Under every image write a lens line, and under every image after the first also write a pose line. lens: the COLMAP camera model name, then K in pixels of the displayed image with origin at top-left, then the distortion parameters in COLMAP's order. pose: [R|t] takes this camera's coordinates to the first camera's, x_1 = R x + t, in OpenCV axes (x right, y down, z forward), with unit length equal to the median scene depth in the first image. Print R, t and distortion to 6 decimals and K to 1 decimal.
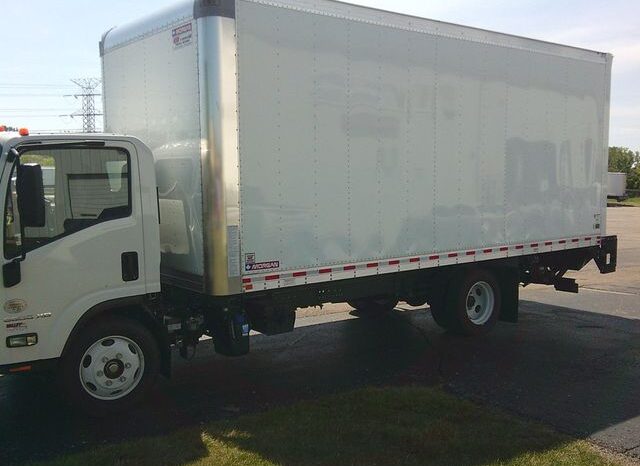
lens RADIAL K [[674.2, 0, 350.7], [0, 674.2, 232.8], [0, 0, 1]] dist [0.006023, -0.011489]
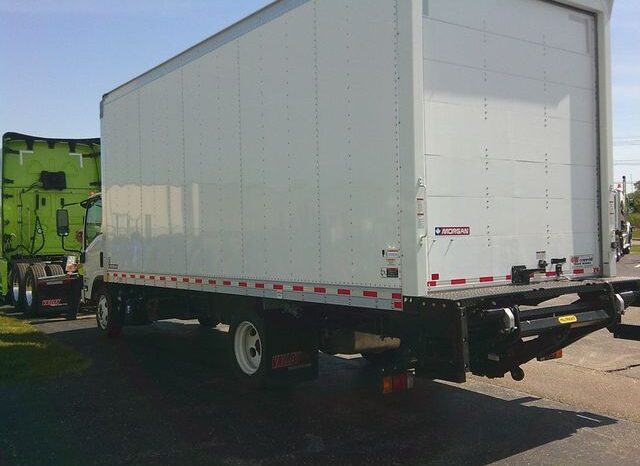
lens RADIAL K [[674.2, 0, 350.7], [0, 674.2, 232.8], [0, 0, 1]] dist [0.006023, -0.011489]
pose [[-0.013620, 0.019270, -0.999722, 1.111712], [-0.036483, 0.999139, 0.019756, -0.062276], [0.999241, 0.036742, -0.012905, 1.237376]]
